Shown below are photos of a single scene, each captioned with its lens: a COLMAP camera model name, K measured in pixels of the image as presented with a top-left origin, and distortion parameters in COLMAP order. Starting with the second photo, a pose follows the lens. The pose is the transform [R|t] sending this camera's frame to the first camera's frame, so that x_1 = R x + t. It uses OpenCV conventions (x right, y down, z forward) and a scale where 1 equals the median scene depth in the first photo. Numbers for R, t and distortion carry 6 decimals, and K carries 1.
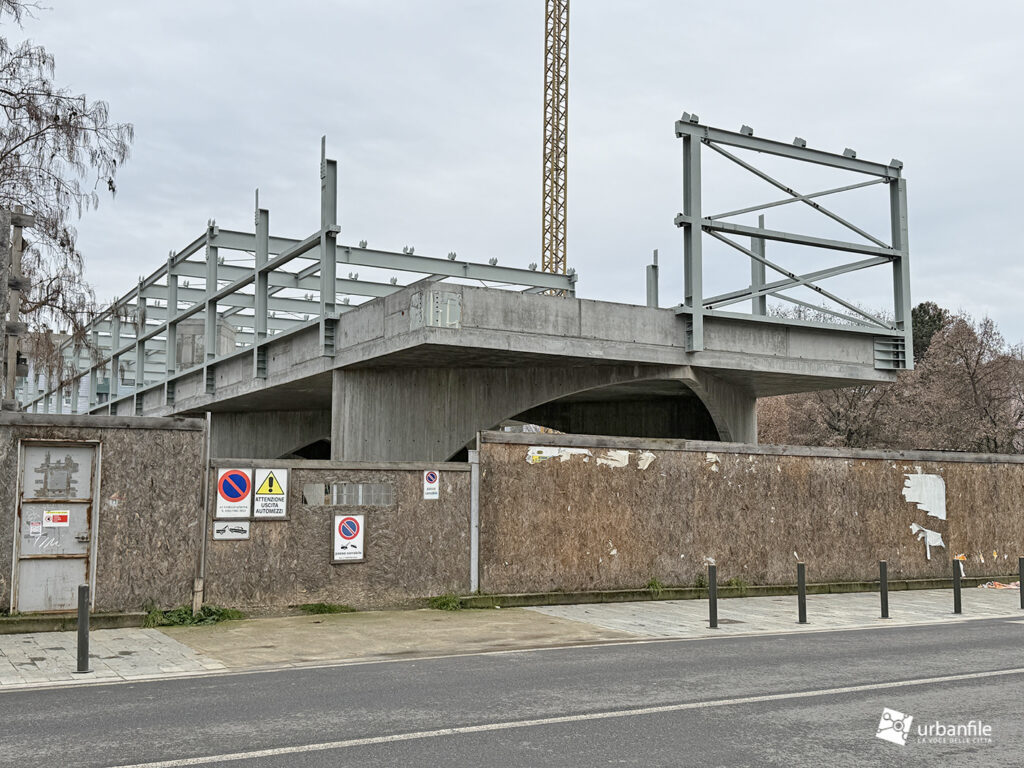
lens RADIAL K [[1068.3, 0, 512.0], [0, 1068.3, 384.0], [0, 0, 1]] dist [0.166707, -0.257664]
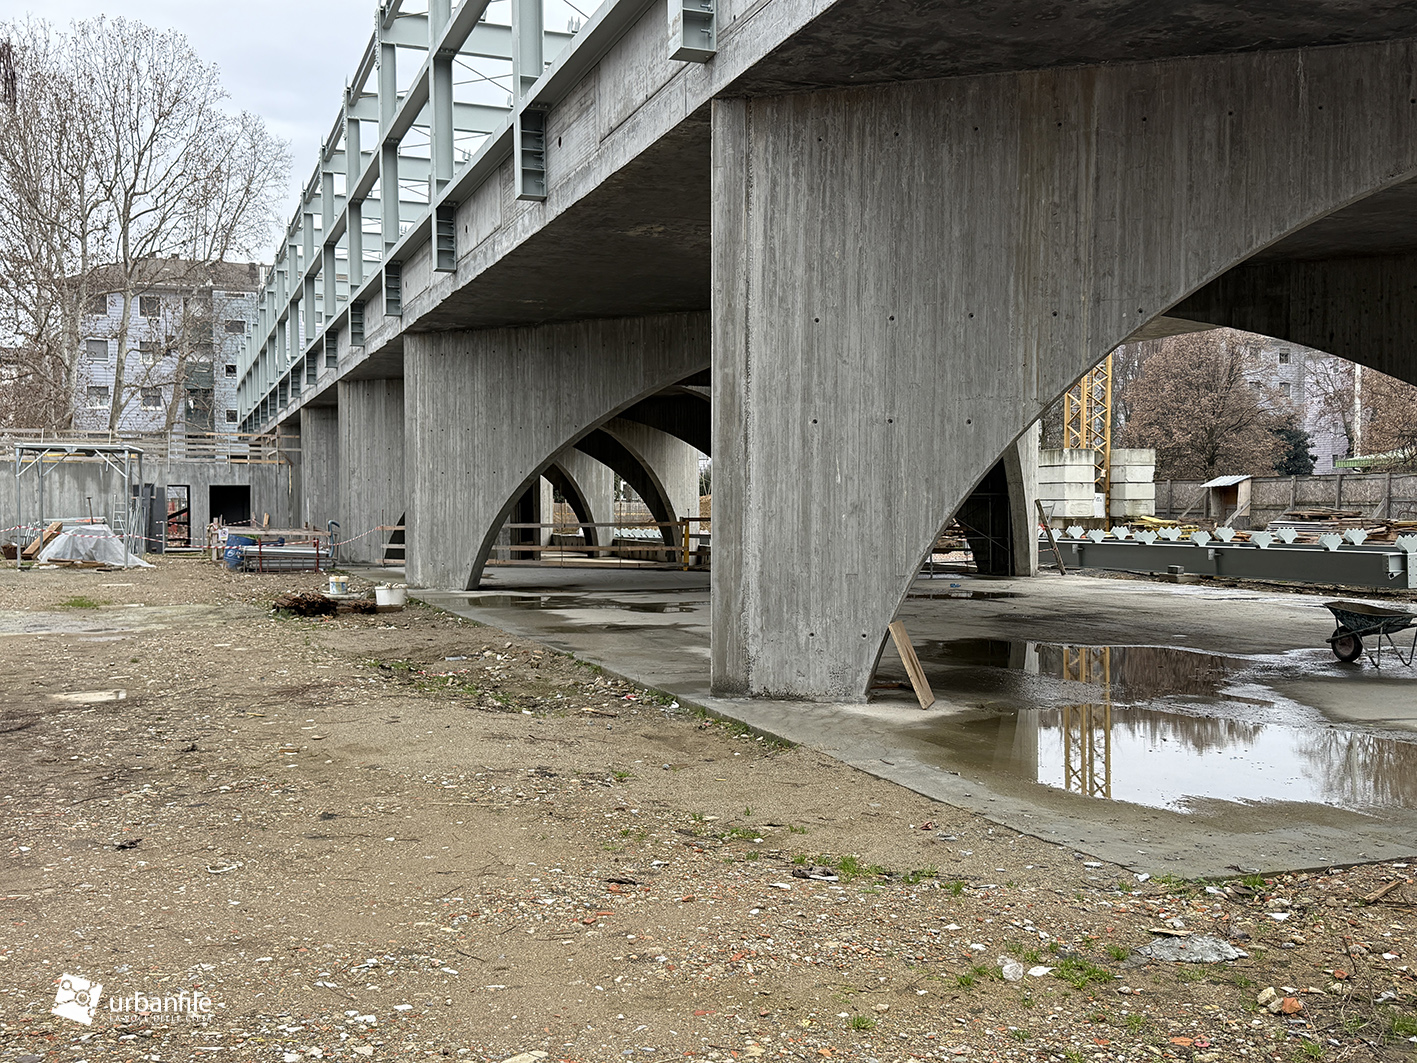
lens RADIAL K [[1379.3, 0, 708.5], [0, 1379.3, 531.5], [0, 0, 1]] dist [0.155023, -0.010374]
pose [[0.986315, -0.000621, -0.164869, -0.108048], [0.021880, 0.991641, 0.127161, 0.066900], [0.163412, -0.129028, 0.978084, 0.628338]]
